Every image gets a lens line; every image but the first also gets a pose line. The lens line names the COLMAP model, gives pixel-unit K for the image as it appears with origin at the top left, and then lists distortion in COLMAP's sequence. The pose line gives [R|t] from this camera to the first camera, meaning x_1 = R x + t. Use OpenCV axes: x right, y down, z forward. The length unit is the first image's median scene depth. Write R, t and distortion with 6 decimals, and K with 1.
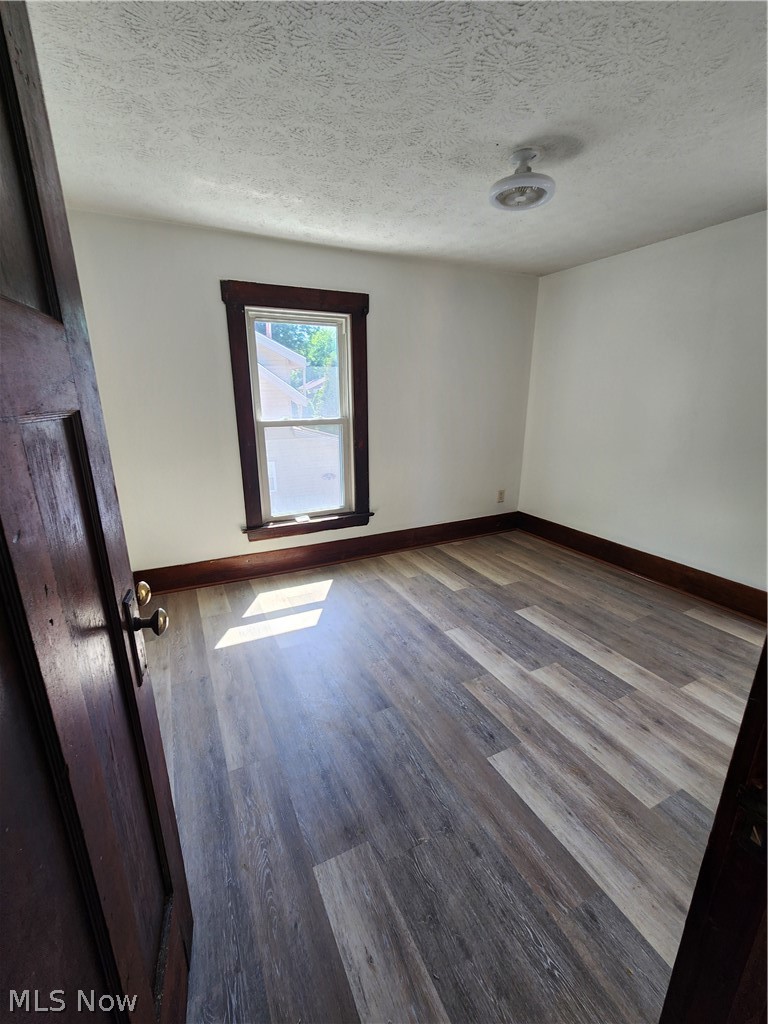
lens RADIAL K [[446.5, 0, 386.6], [0, 446.5, 522.2], [0, 0, 1]] dist [-0.000377, 0.035736]
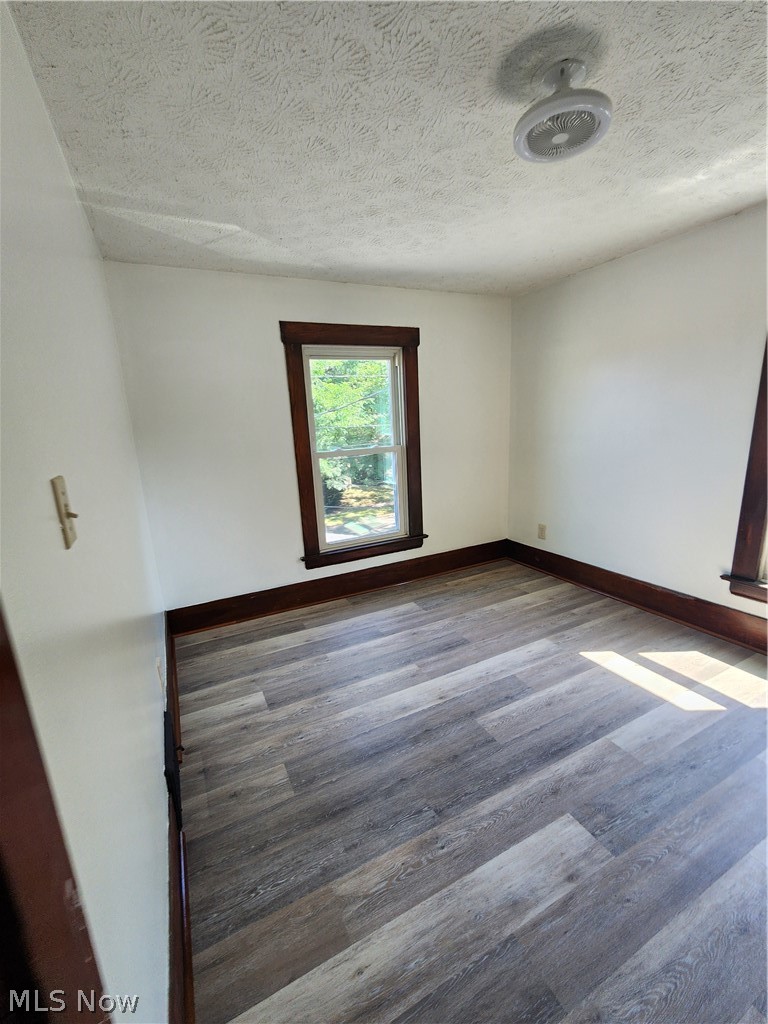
lens RADIAL K [[432.4, 0, 383.4], [0, 432.4, 523.1], [0, 0, 1]] dist [-0.002852, 0.001226]
pose [[-0.011463, 0.235252, -0.971867, 0.427881], [-0.239621, 0.942965, 0.231082, -0.103920], [0.970799, 0.235529, 0.045562, 0.363126]]
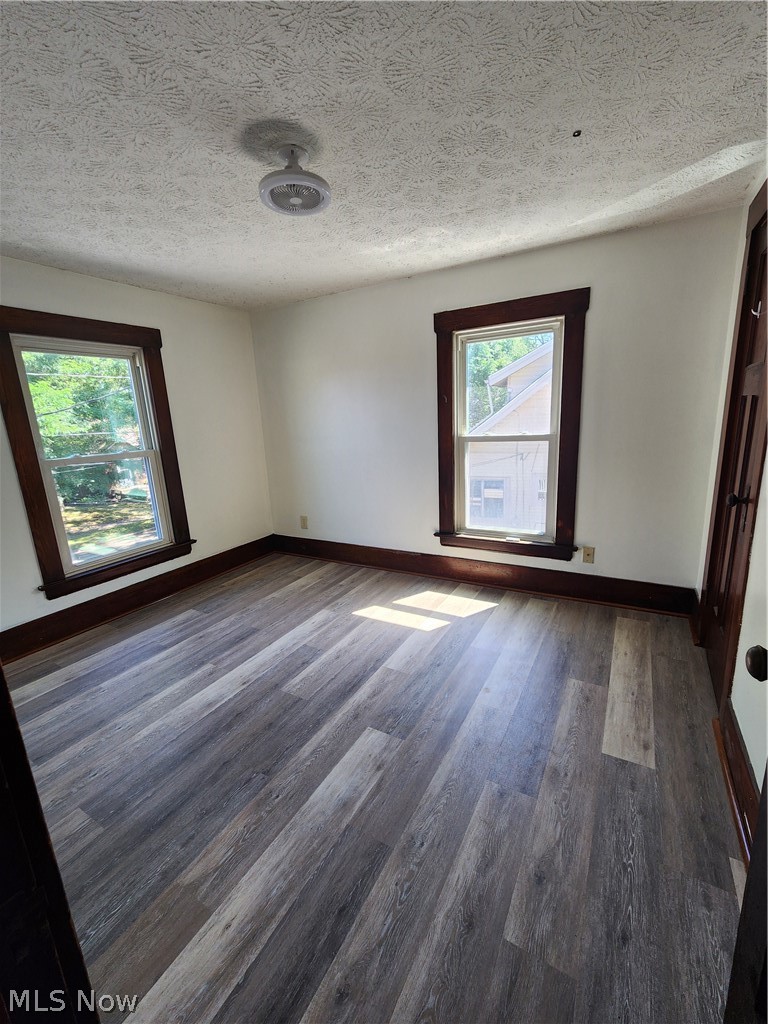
lens RADIAL K [[428.6, 0, 387.1], [0, 428.6, 512.8], [0, 0, 1]] dist [-0.000206, 0.000505]
pose [[0.545161, 0.165311, -0.821871, 0.491852], [-0.198111, 0.978002, 0.065305, -0.078871], [0.814587, 0.127220, 0.565918, 0.305332]]
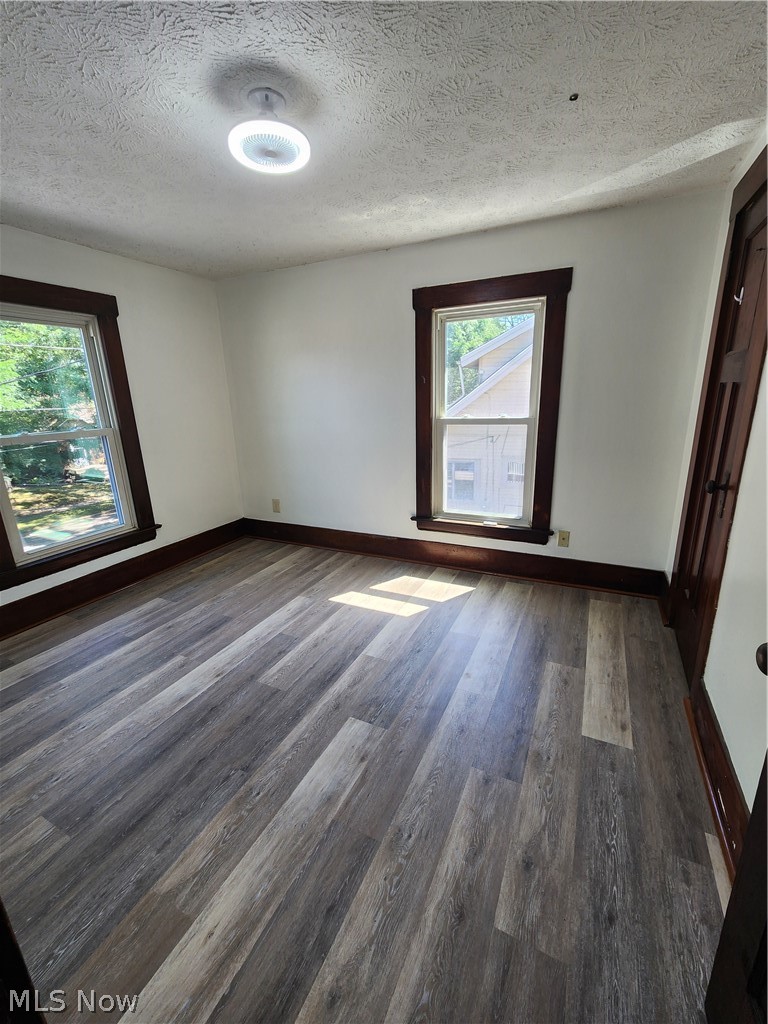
lens RADIAL K [[428.2, 0, 387.8], [0, 428.2, 513.7], [0, 0, 1]] dist [-0.002116, 0.001027]
pose [[0.603637, 0.201816, -0.771293, 0.462731], [-0.204198, 0.974297, 0.095123, -0.079323], [0.770666, 0.100077, 0.629332, 0.304457]]
